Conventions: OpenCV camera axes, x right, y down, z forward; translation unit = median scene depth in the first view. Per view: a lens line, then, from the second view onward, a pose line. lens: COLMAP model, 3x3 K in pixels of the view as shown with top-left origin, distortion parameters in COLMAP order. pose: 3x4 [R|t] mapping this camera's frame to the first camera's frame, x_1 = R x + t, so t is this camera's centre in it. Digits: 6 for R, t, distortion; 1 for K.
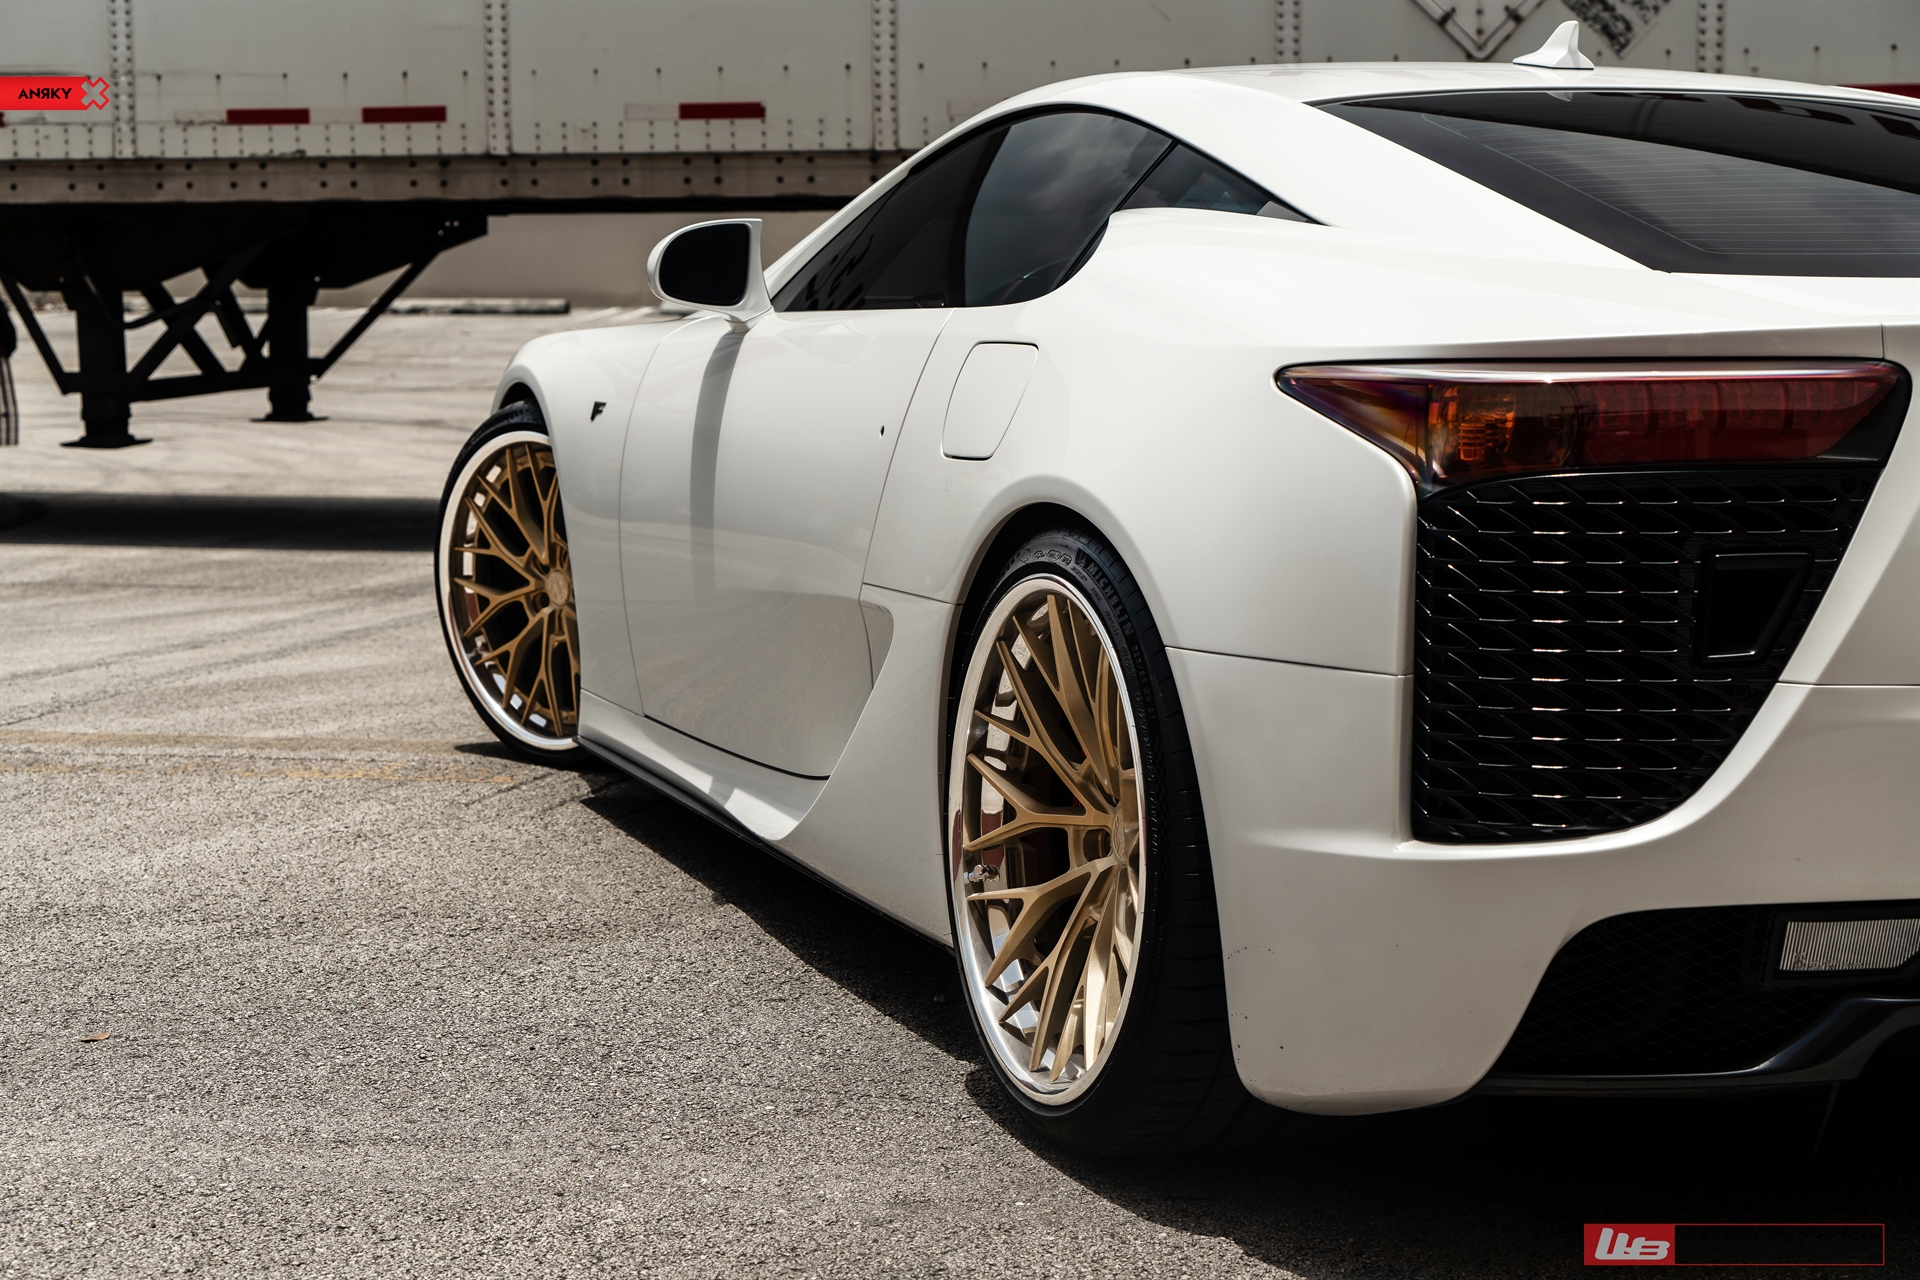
lens RADIAL K [[3359.9, 0, 958.1], [0, 3359.9, 630.4], [0, 0, 1]] dist [0.020820, 0.000000]
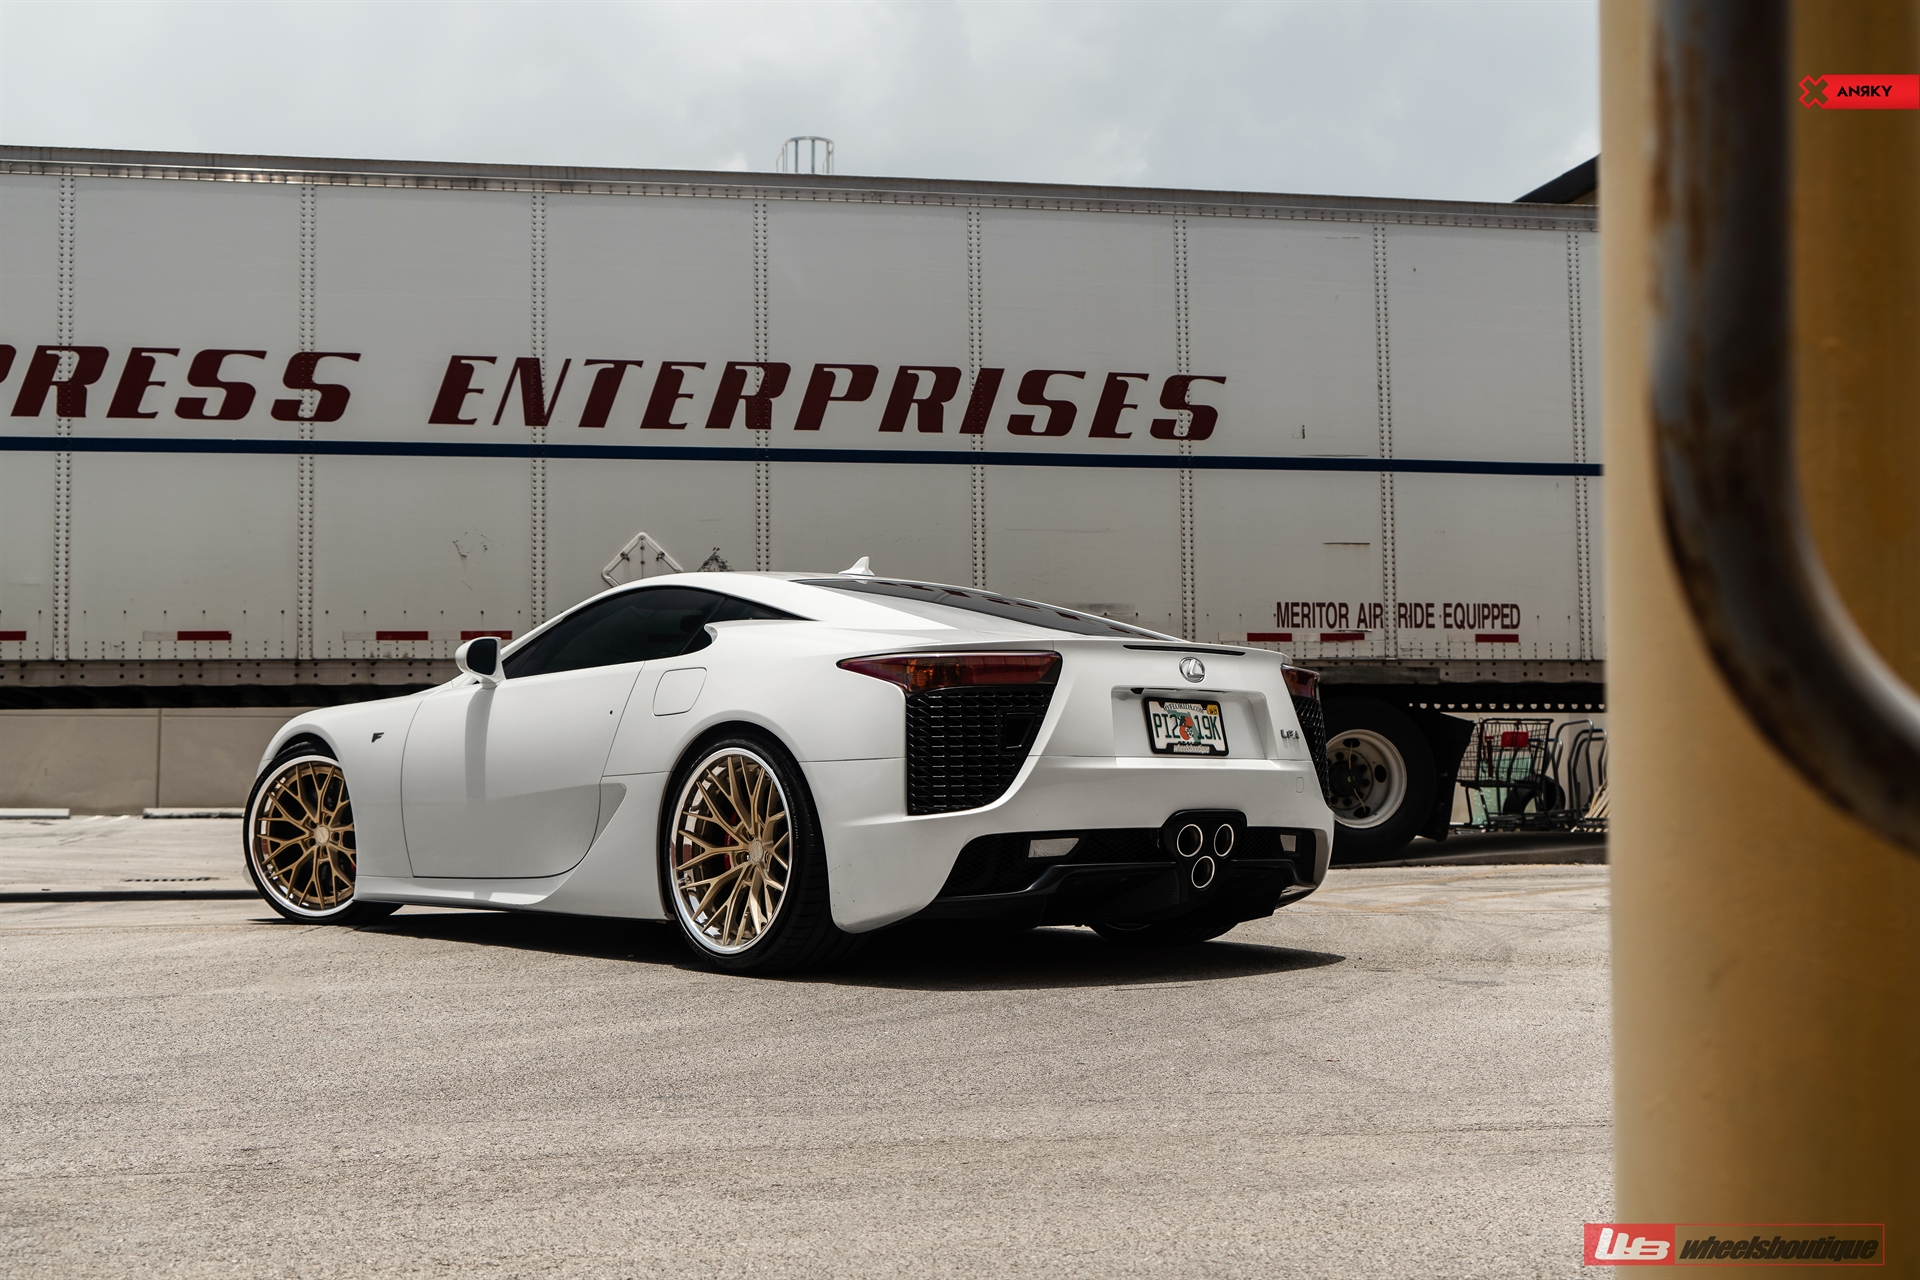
lens RADIAL K [[2418.3, 0, 972.8], [0, 2418.3, 647.5], [0, 0, 1]] dist [-0.107164, 0.000000]
pose [[0.928650, 0.018665, 0.370488, -0.287622], [0.046951, 0.984787, -0.167300, 0.133156], [-0.367974, 0.172758, 0.913646, -0.460750]]
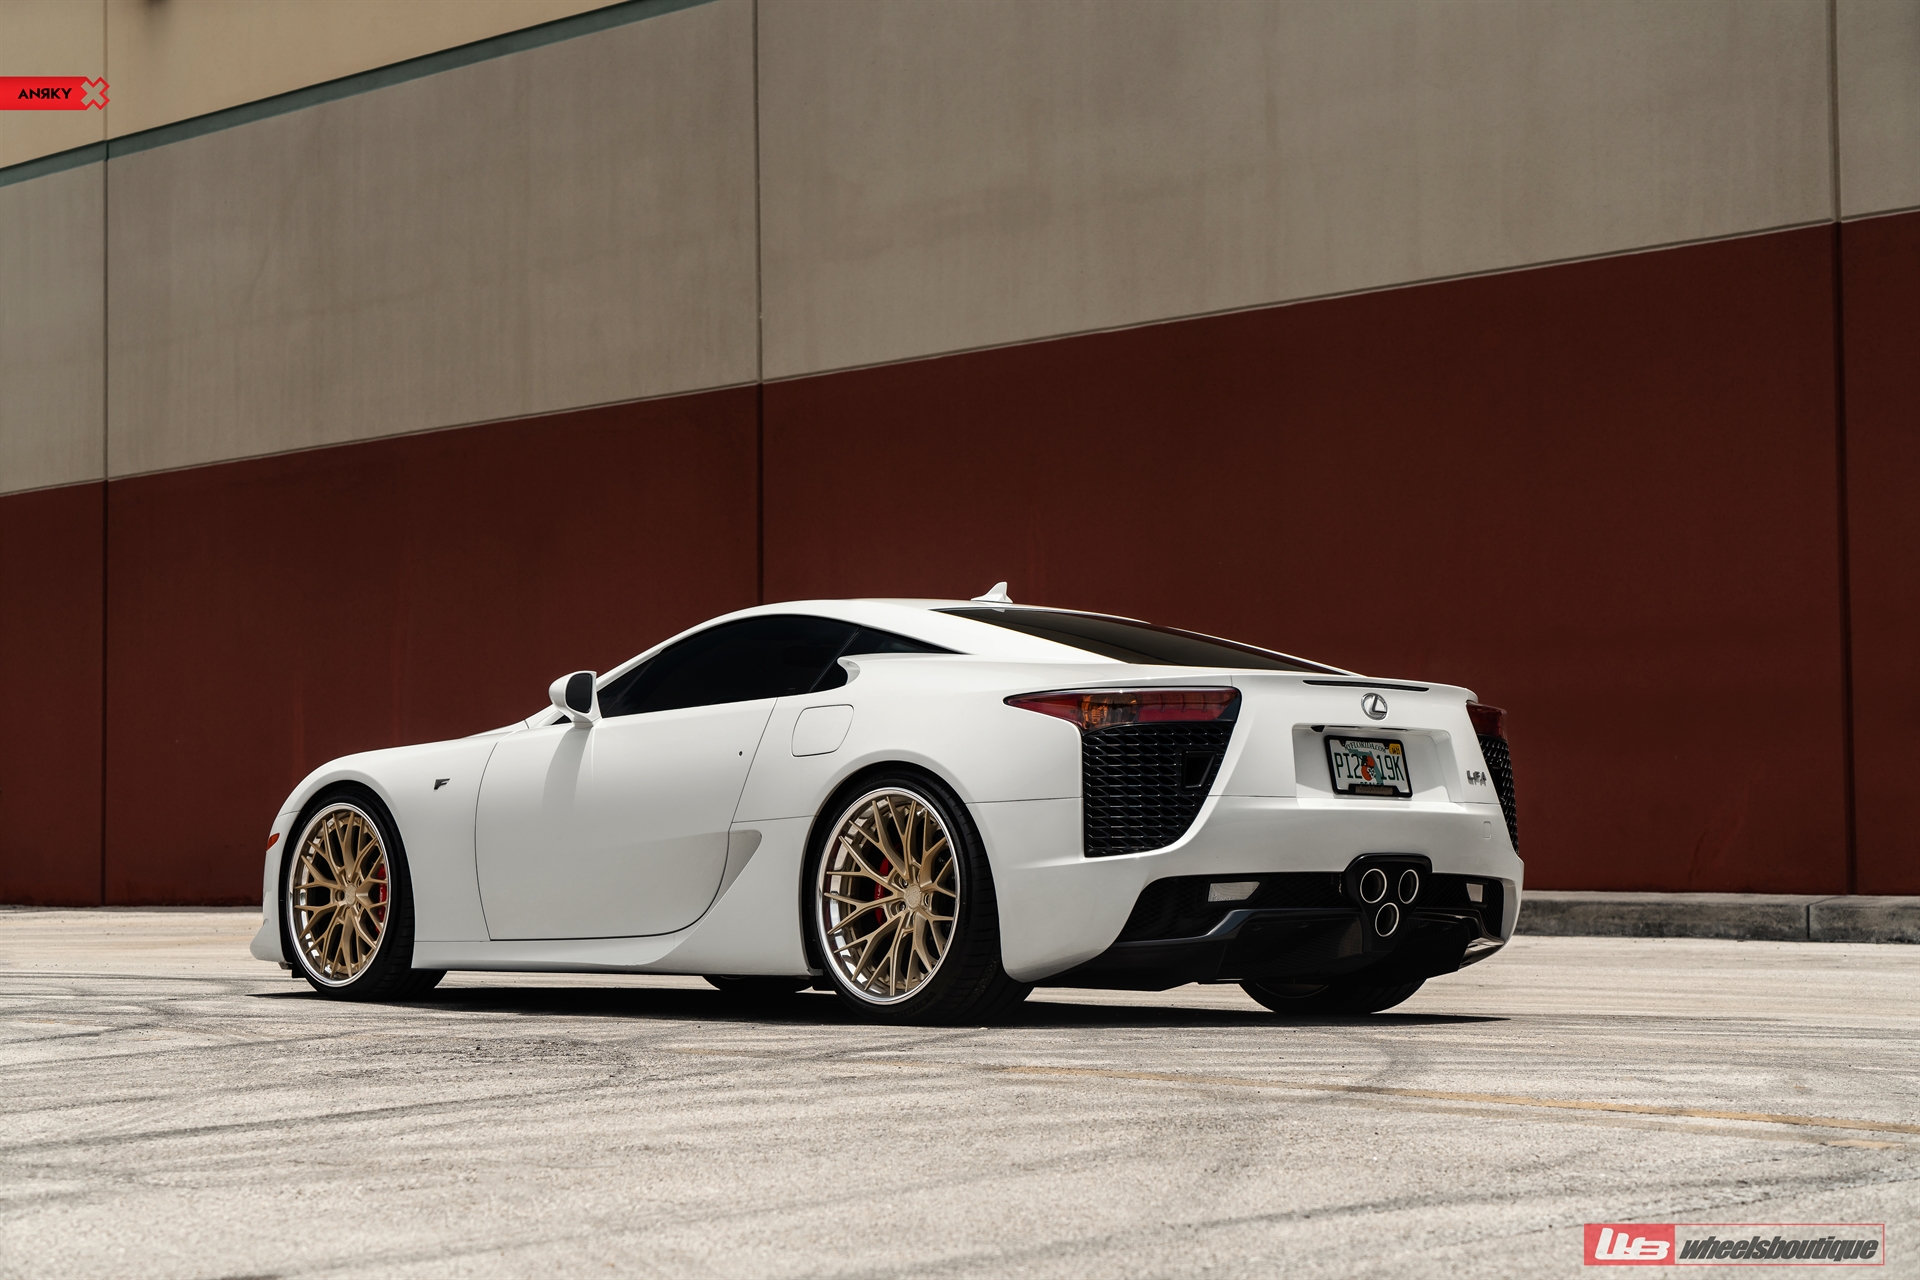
lens RADIAL K [[3727.4, 0, 951.4], [0, 3727.4, 637.9], [0, 0, 1]] dist [-0.053619, 0.000000]
pose [[0.927802, 0.022404, 0.372399, -0.553028], [0.047571, 0.982943, -0.177654, 0.210721], [-0.370027, 0.182543, 0.910911, -0.888328]]
